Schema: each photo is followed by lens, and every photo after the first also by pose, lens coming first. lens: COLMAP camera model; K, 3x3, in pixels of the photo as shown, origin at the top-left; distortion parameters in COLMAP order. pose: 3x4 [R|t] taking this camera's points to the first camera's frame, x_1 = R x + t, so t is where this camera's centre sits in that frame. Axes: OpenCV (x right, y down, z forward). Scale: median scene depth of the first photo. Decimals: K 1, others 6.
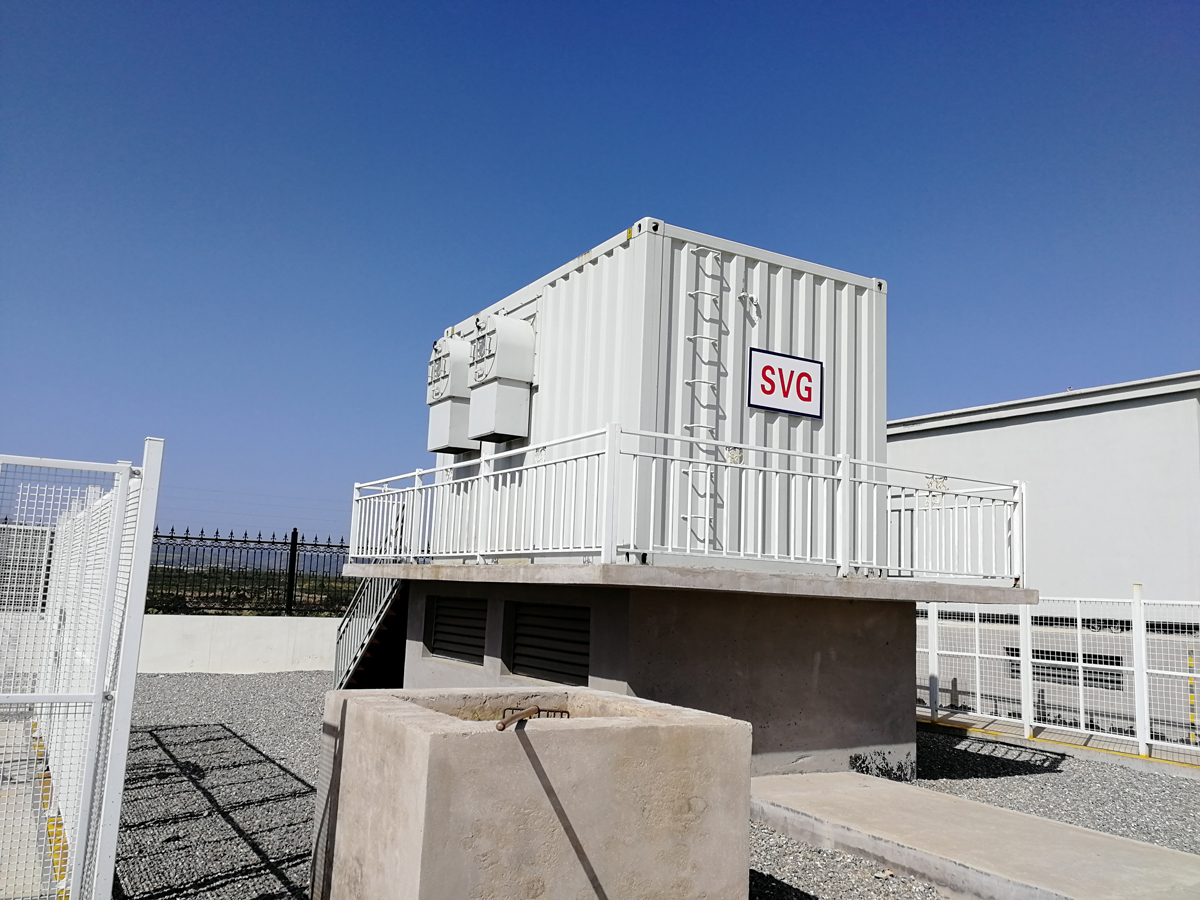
lens RADIAL K [[946.3, 0, 600.0], [0, 946.3, 450.0], [0, 0, 1]] dist [0.075677, -0.112689]
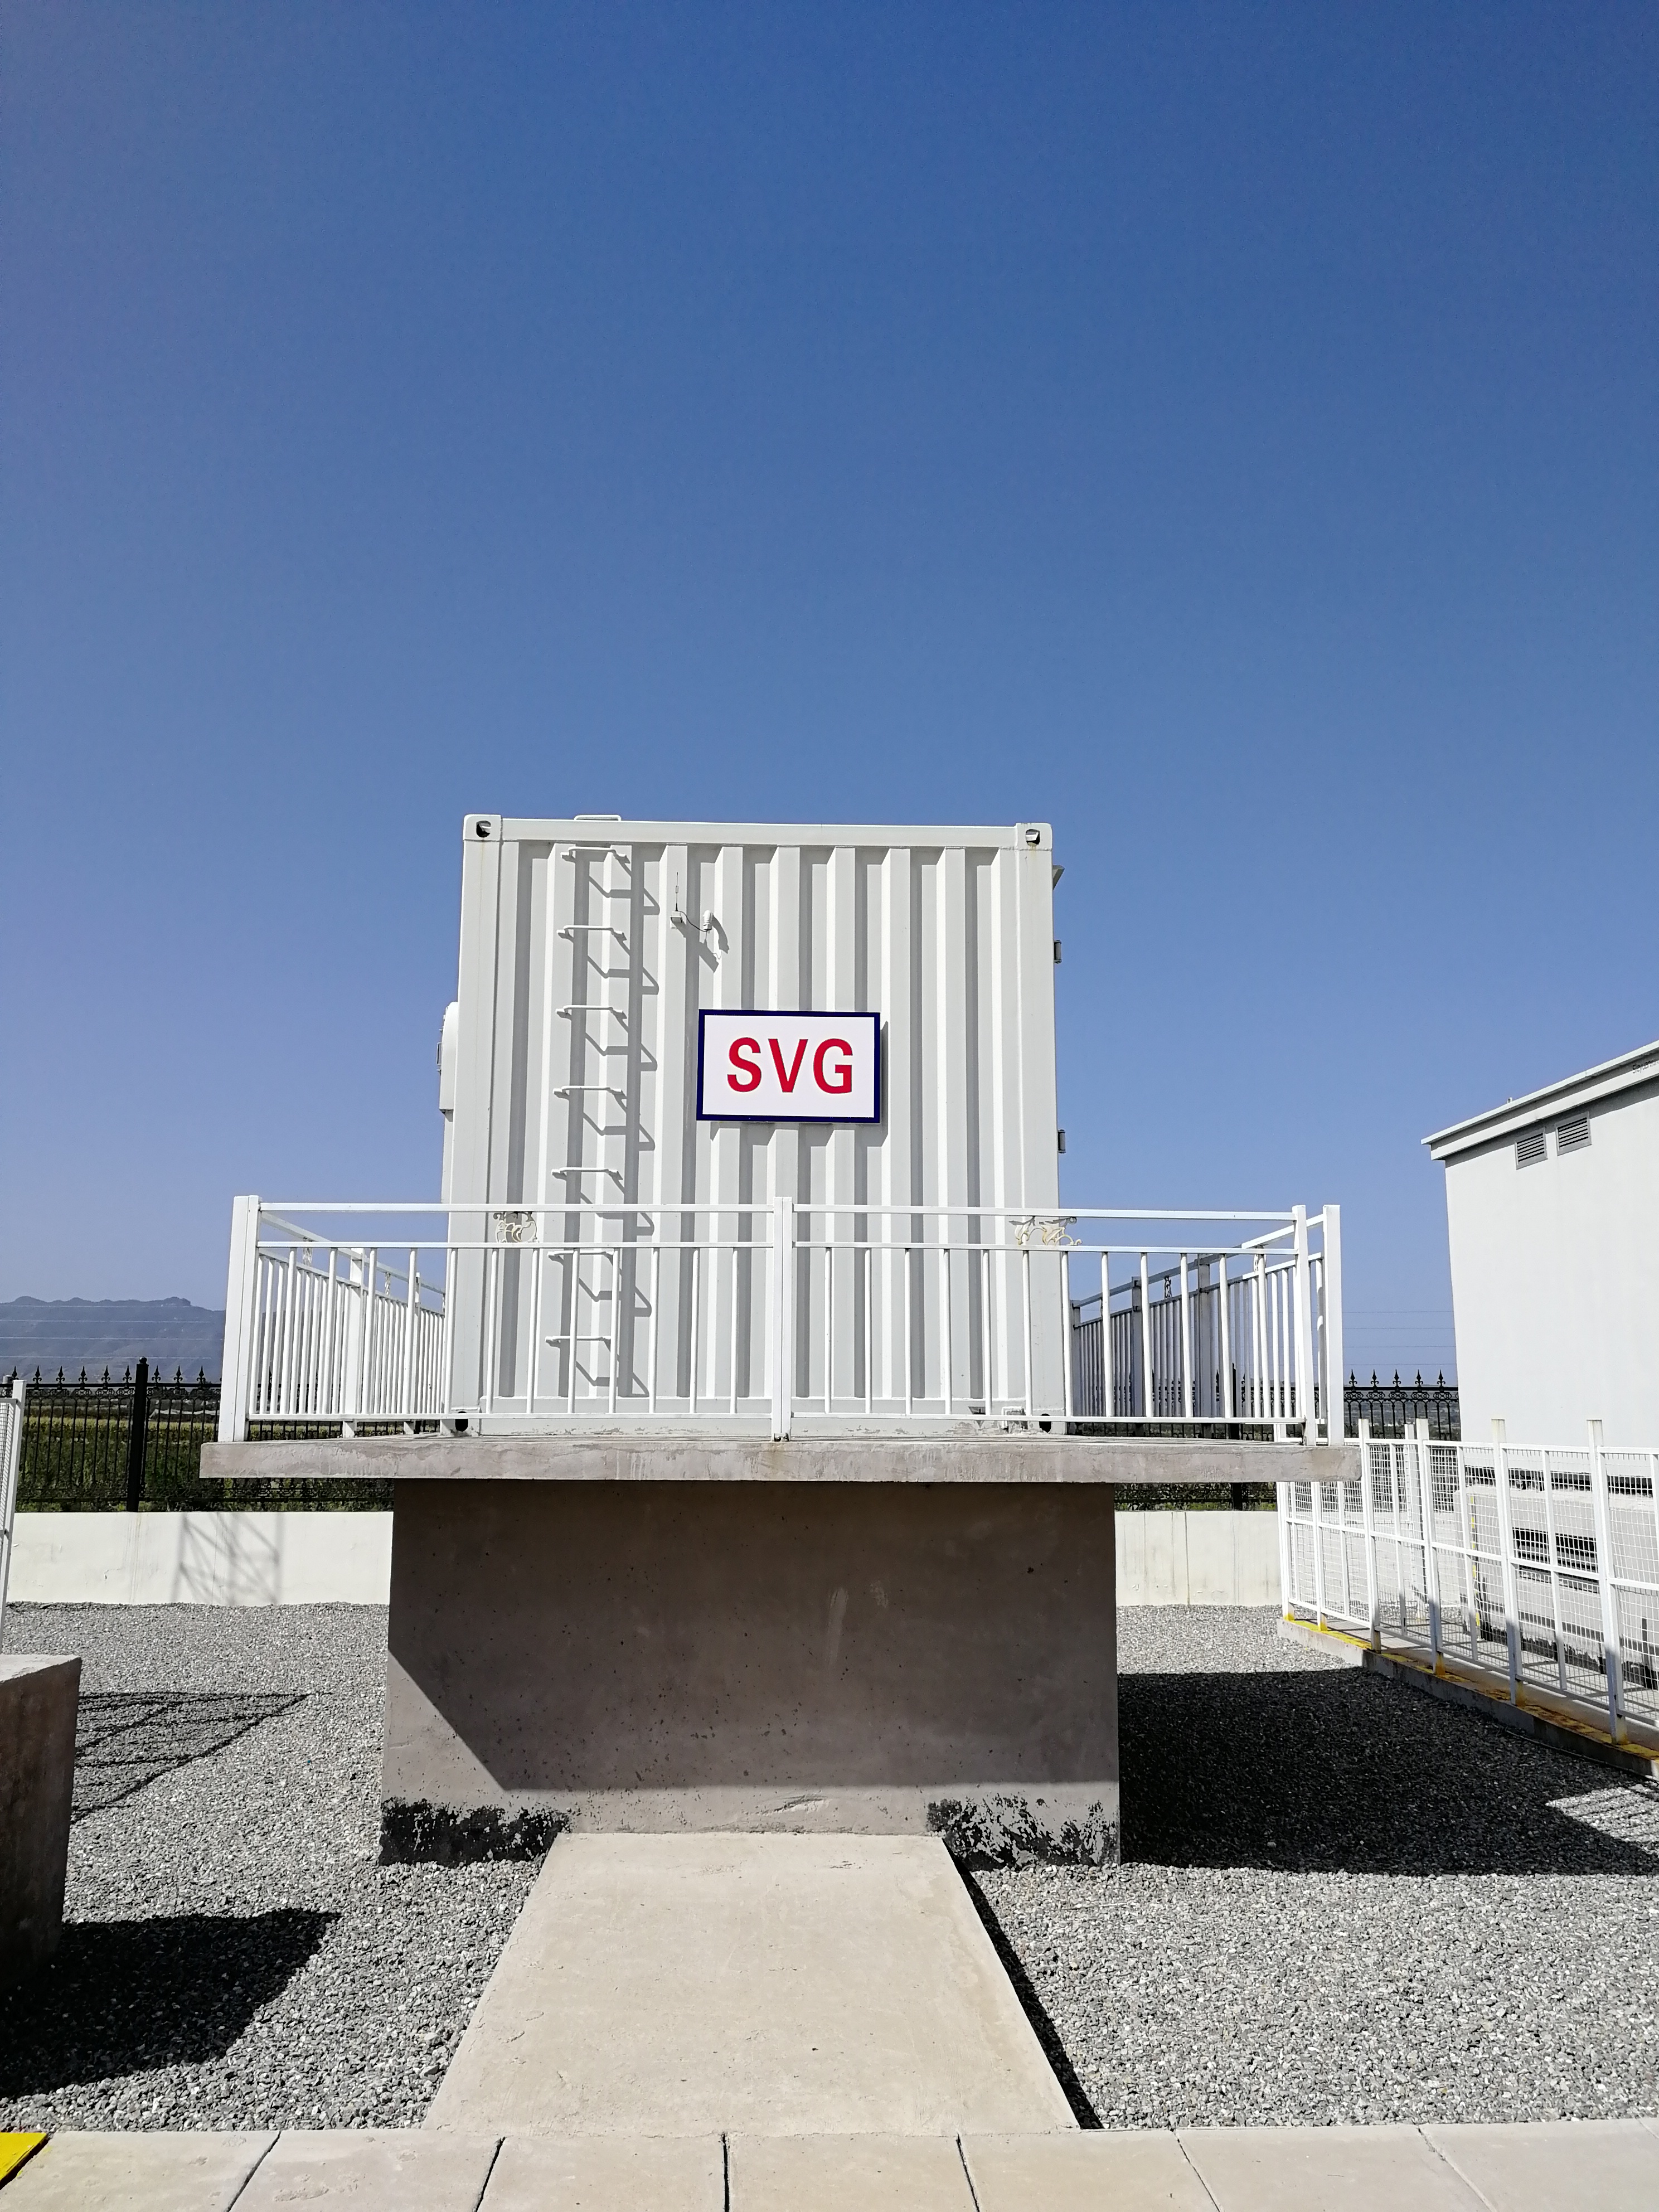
lens RADIAL K [[1744.3, 0, 825.2], [0, 1744.3, 1088.2], [0, 0, 1]] dist [0.075677, -0.112689]
pose [[0.882317, -0.123087, -0.454276, 0.660315], [0.098833, 0.992131, -0.076863, 0.018536], [0.460162, 0.022920, 0.887539, 0.157997]]
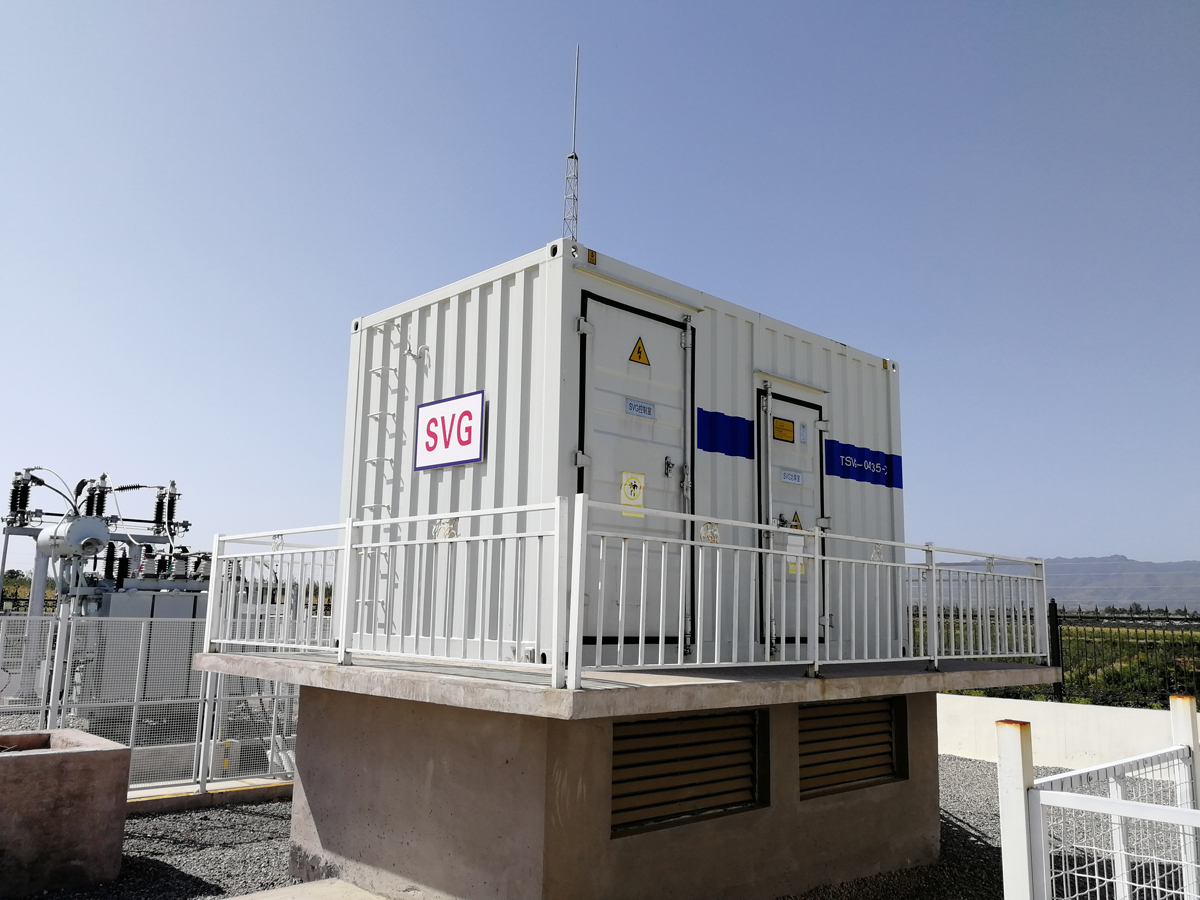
lens RADIAL K [[946.3, 0, 600.0], [0, 946.3, 450.0], [0, 0, 1]] dist [0.075677, -0.112689]
pose [[0.258577, -0.198532, -0.945369, 1.047363], [0.131132, 0.976808, -0.169267, 0.109318], [0.957049, -0.080200, 0.278614, 0.907506]]
